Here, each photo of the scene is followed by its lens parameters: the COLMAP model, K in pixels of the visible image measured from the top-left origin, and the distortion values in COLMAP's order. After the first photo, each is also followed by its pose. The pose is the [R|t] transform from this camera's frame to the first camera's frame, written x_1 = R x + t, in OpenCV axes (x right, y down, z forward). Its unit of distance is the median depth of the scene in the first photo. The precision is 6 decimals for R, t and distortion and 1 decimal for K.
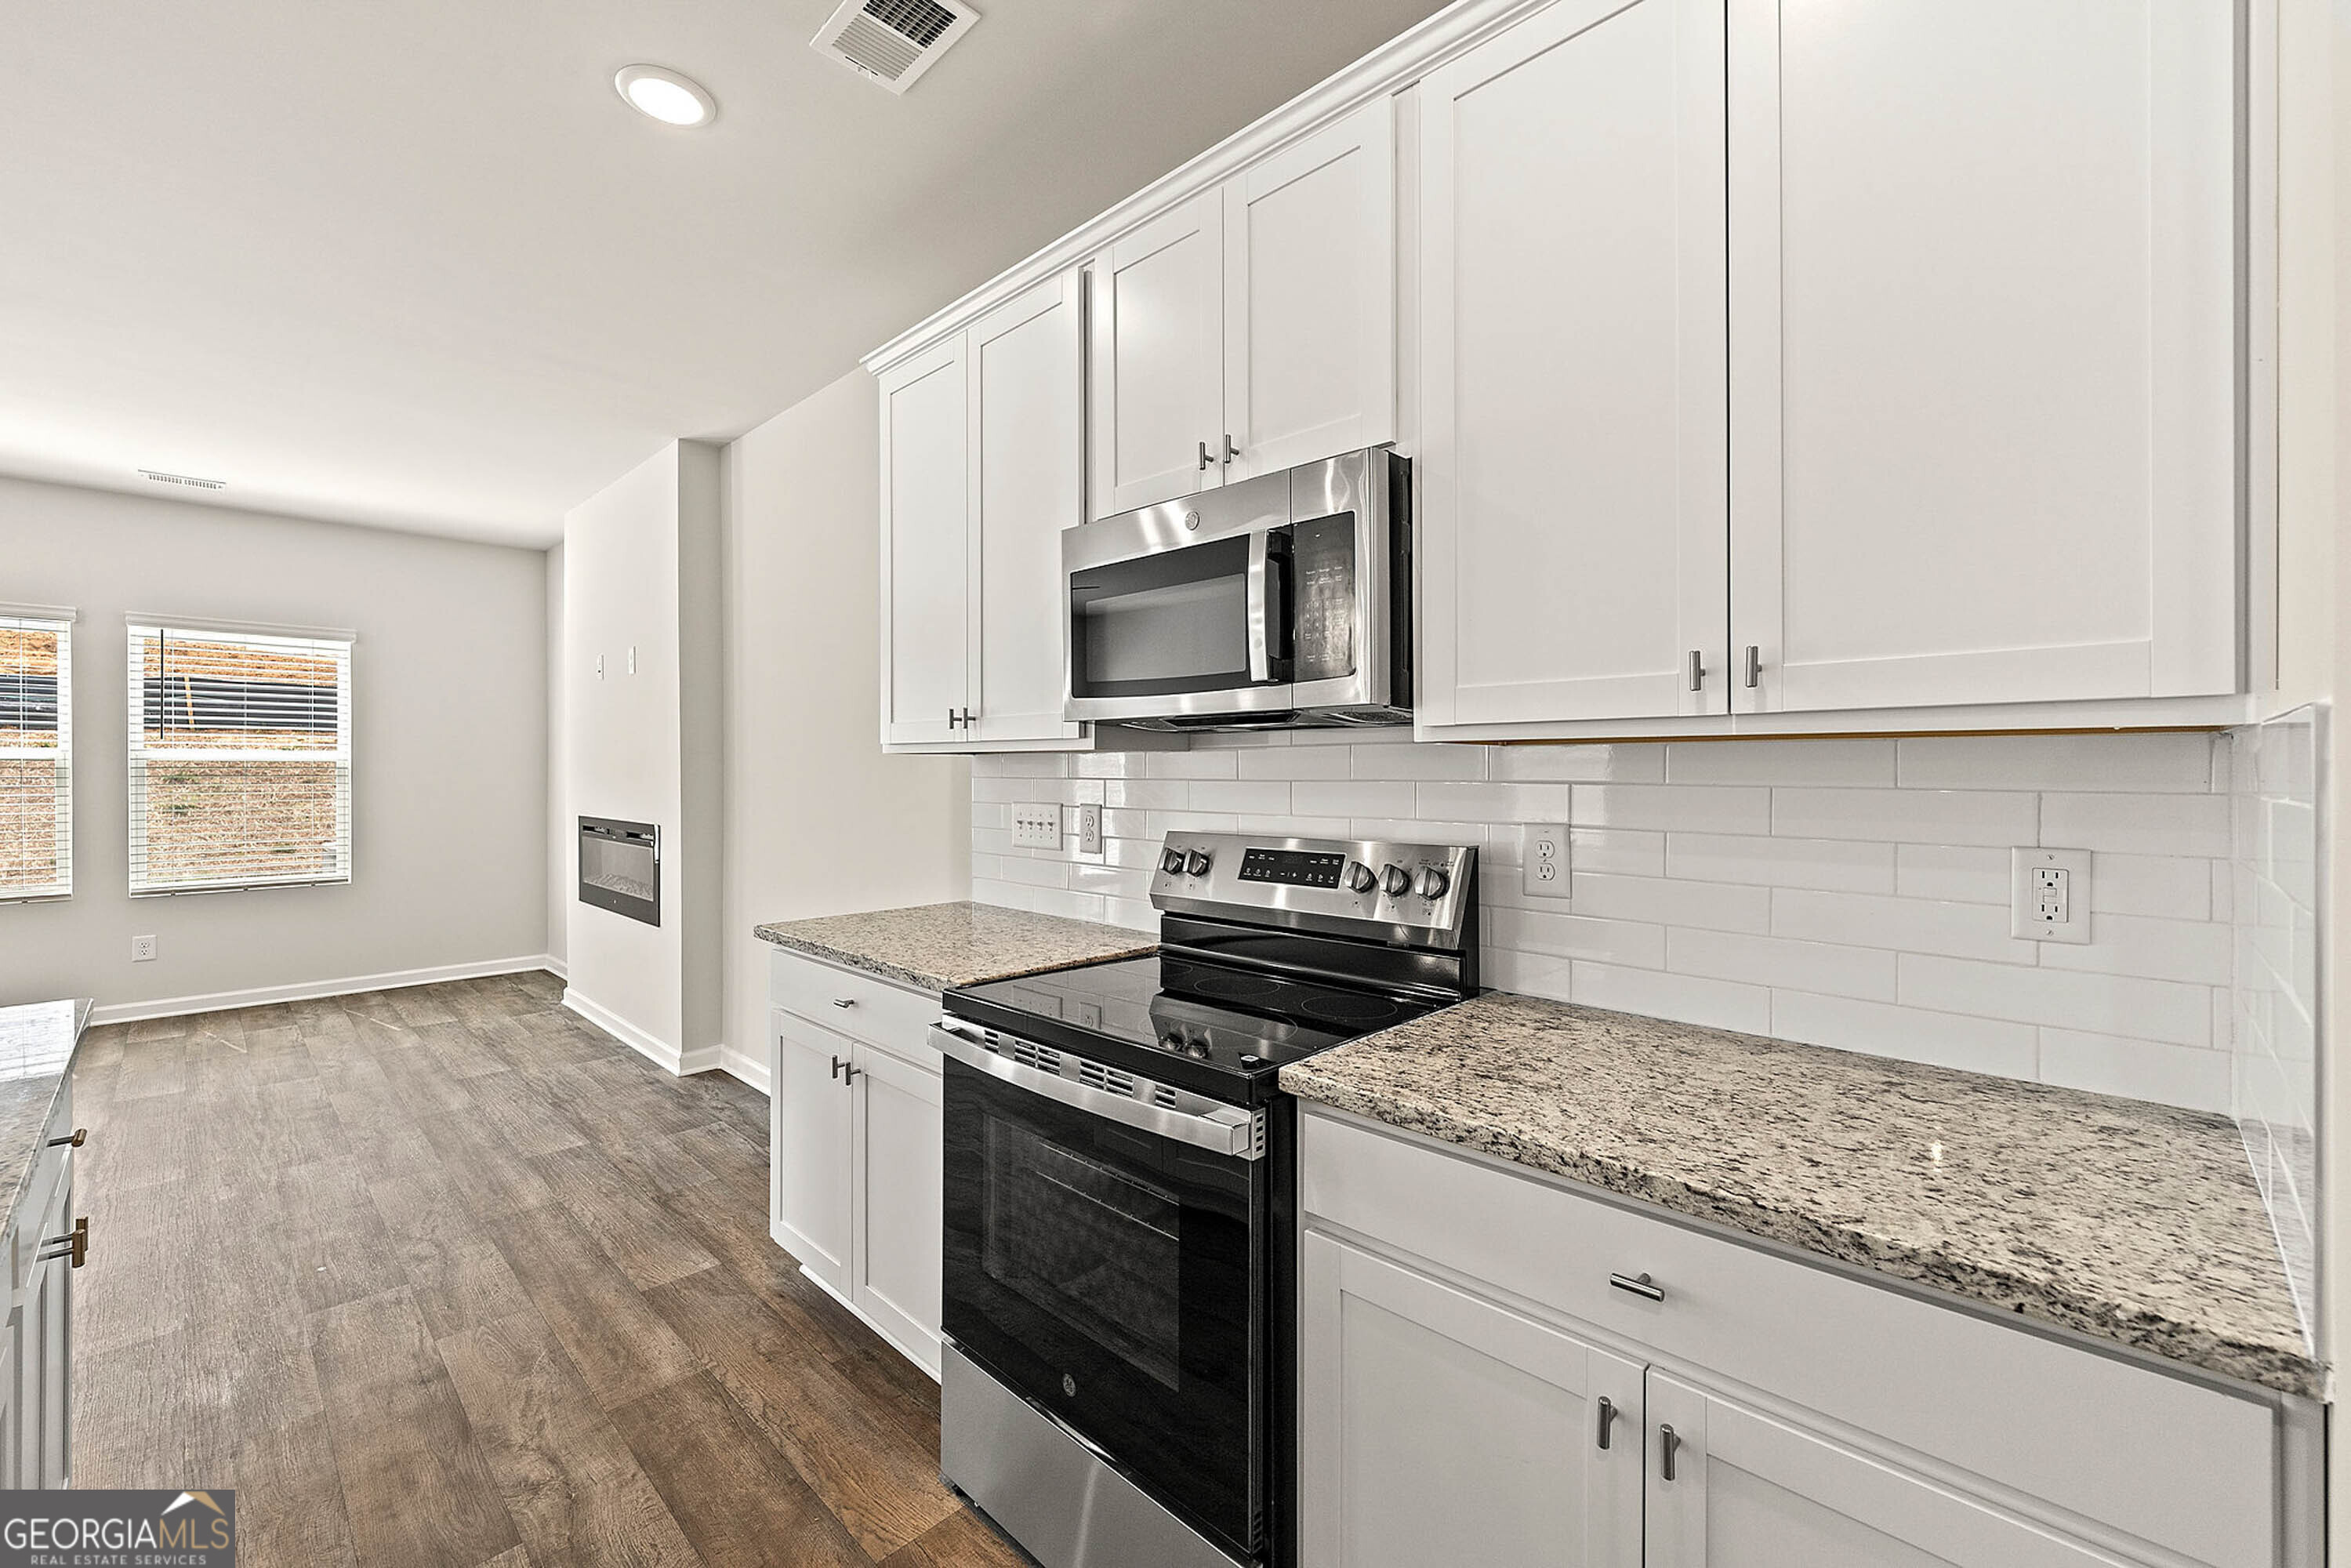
lens RADIAL K [[955.0, 0, 1182.5], [0, 955.0, 758.1], [0, 0, 1]] dist [0.000223, -0.000050]
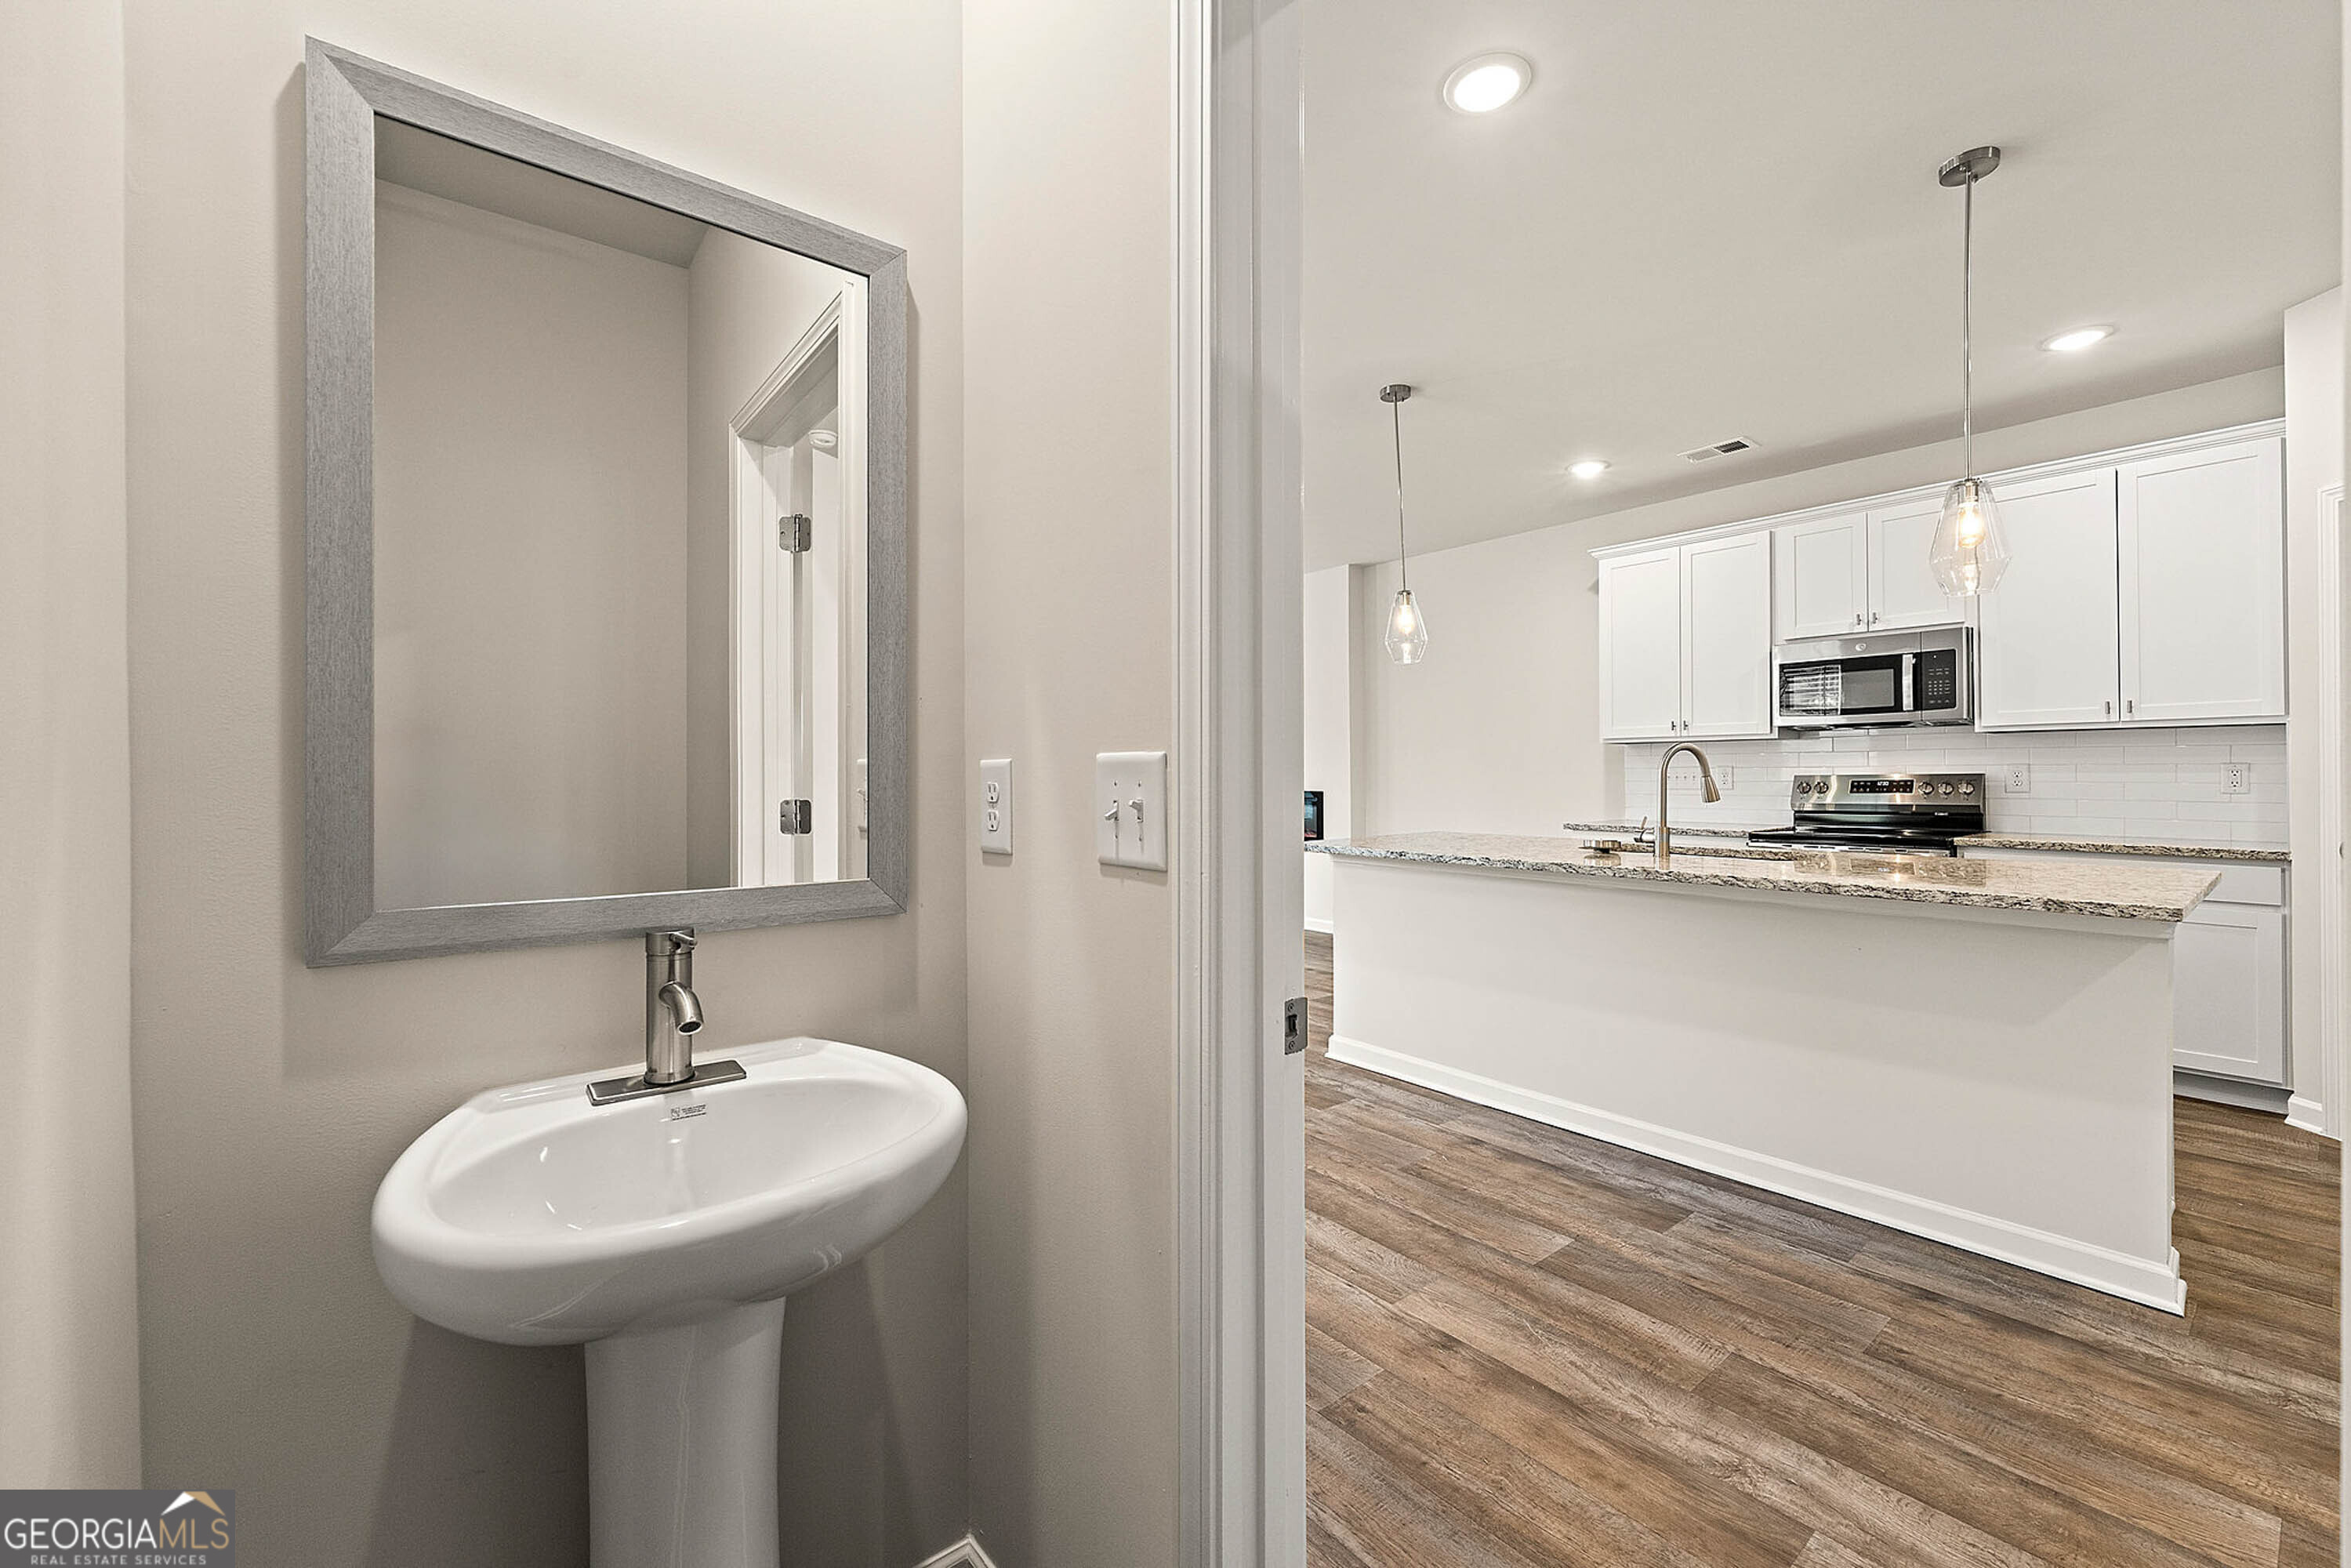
lens RADIAL K [[955.0, 0, 1164.3], [0, 955.0, 790.4], [0, 0, 1]] dist [0.000223, -0.000050]
pose [[0.994604, -0.010049, -0.103261, -1.530242], [0.013264, 0.999447, 0.030494, 0.030491], [0.102898, -0.031699, 0.994187, -1.678413]]
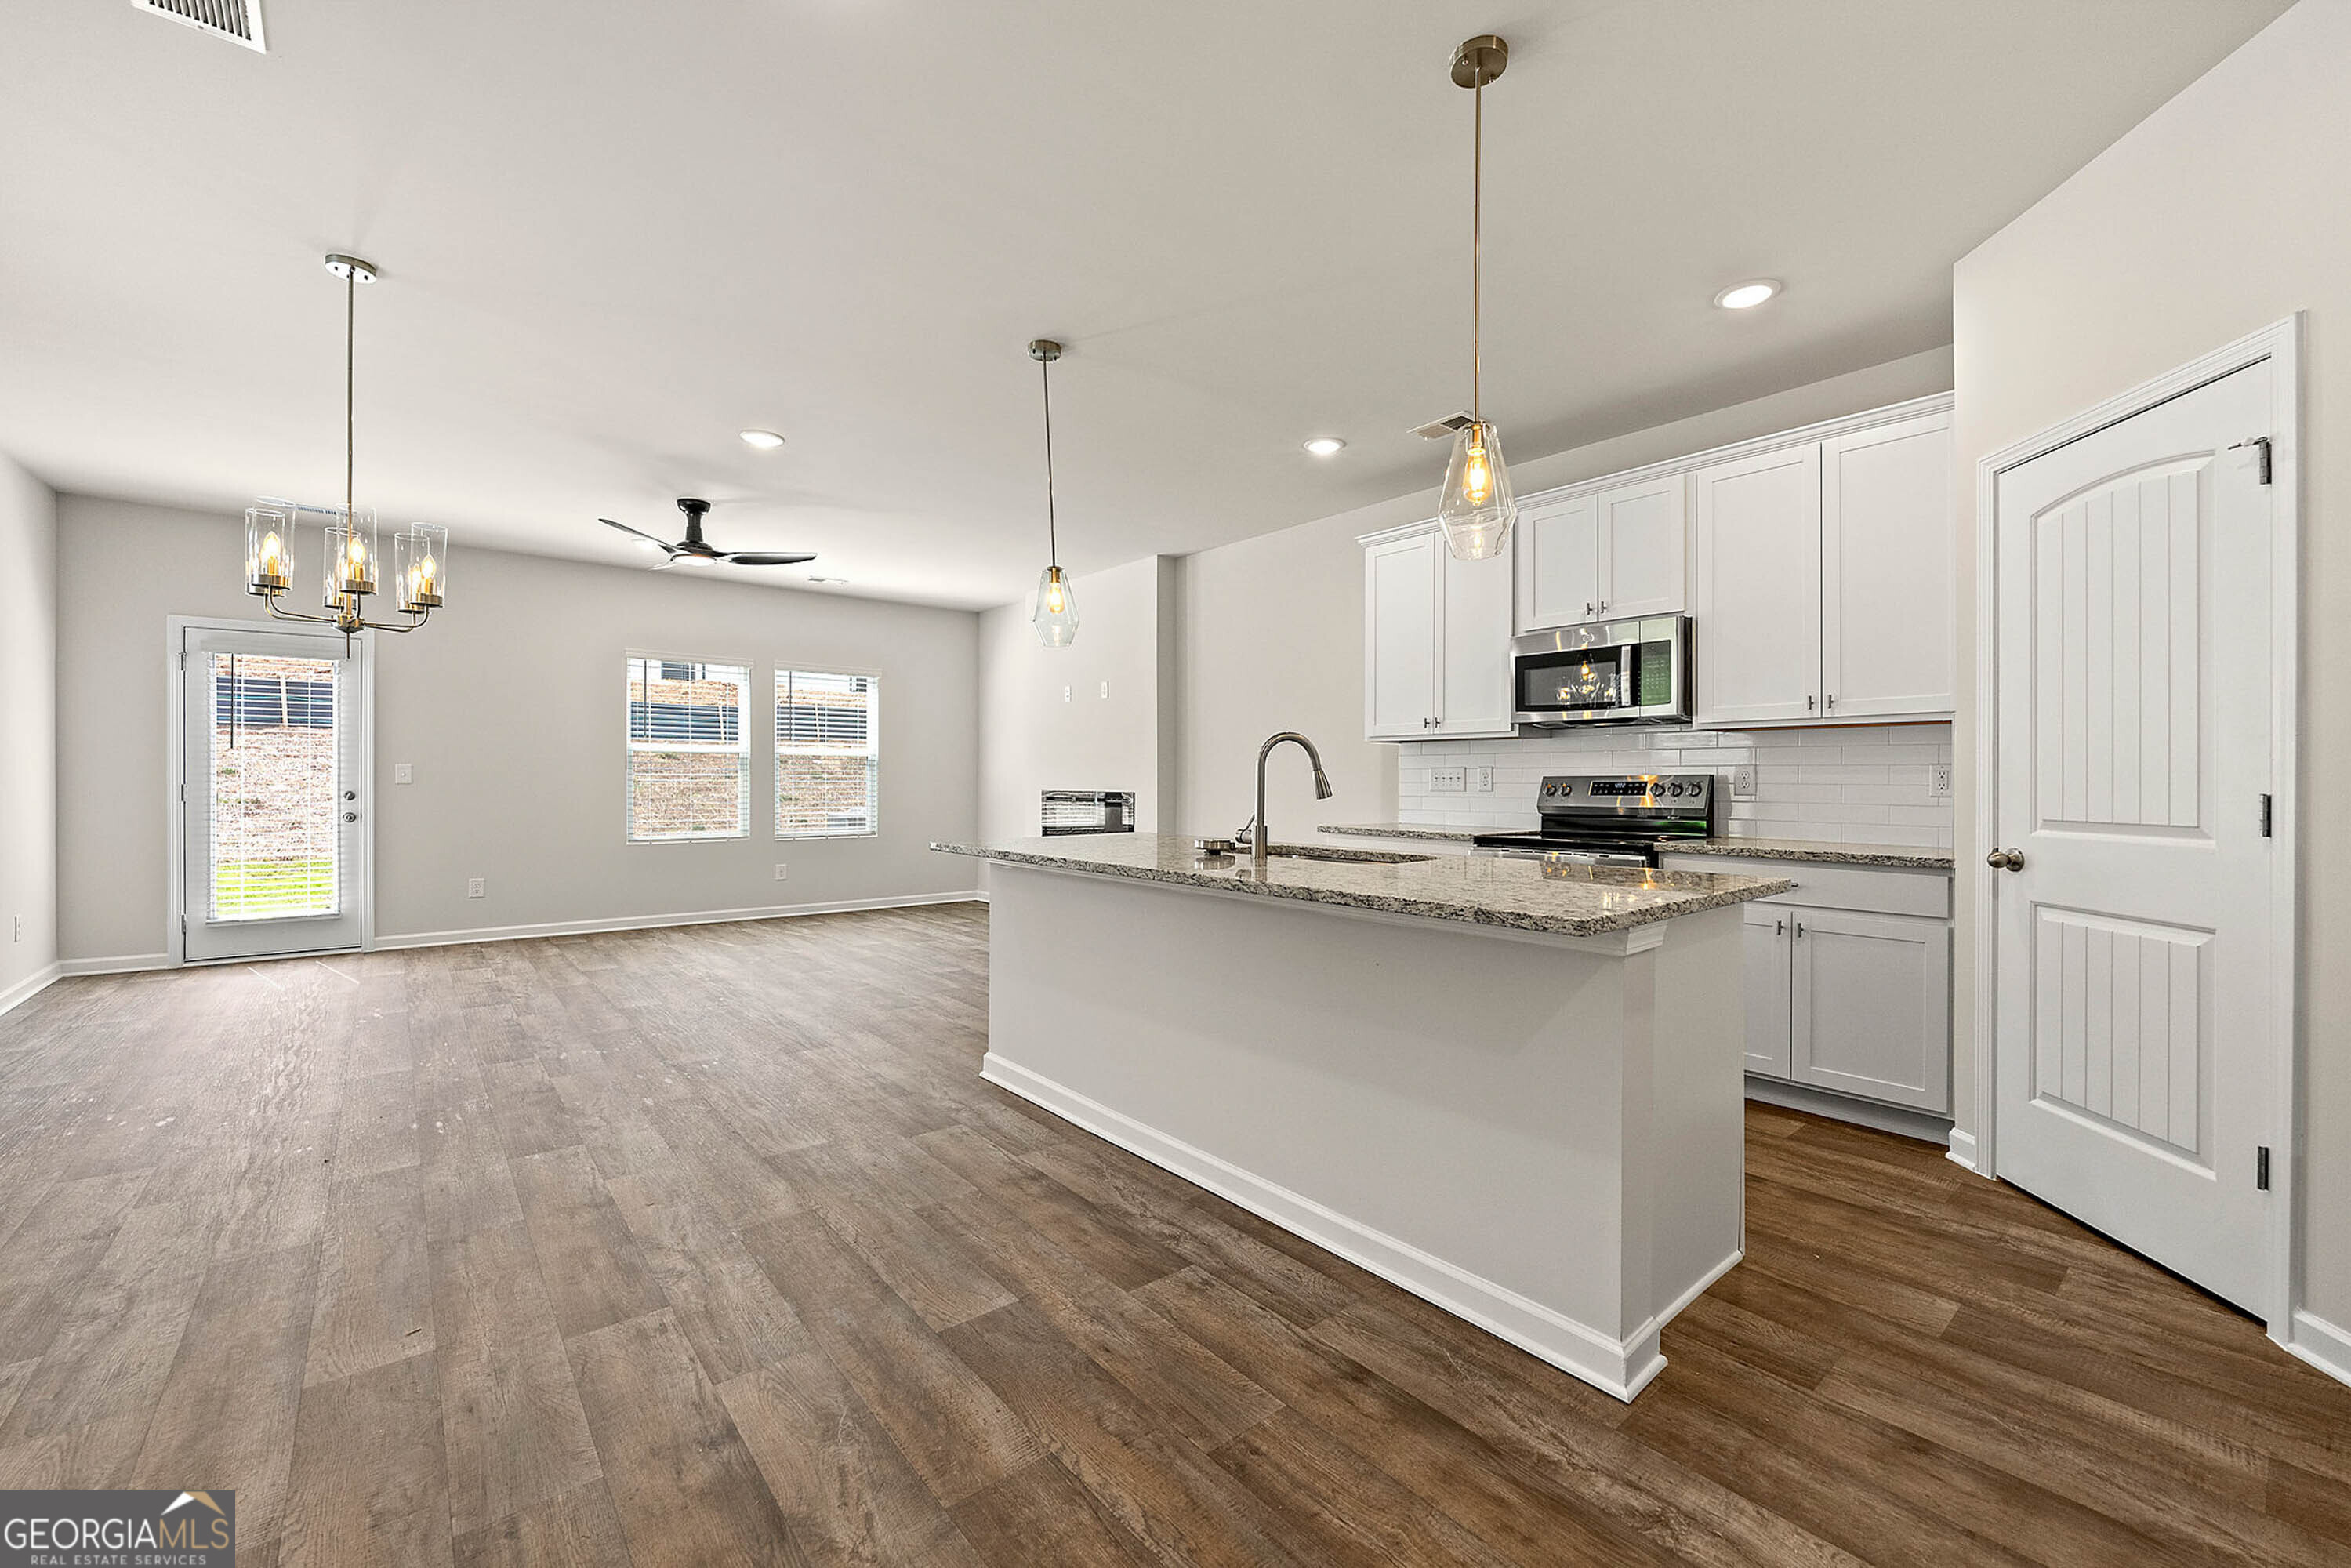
lens RADIAL K [[955.0, 0, 1192.2], [0, 955.0, 771.2], [0, 0, 1]] dist [0.000223, -0.000050]
pose [[0.996858, 0.001800, -0.079186, -0.758978], [-0.001917, 0.999997, -0.001393, 0.086031], [0.079183, 0.001540, 0.996859, -1.405365]]
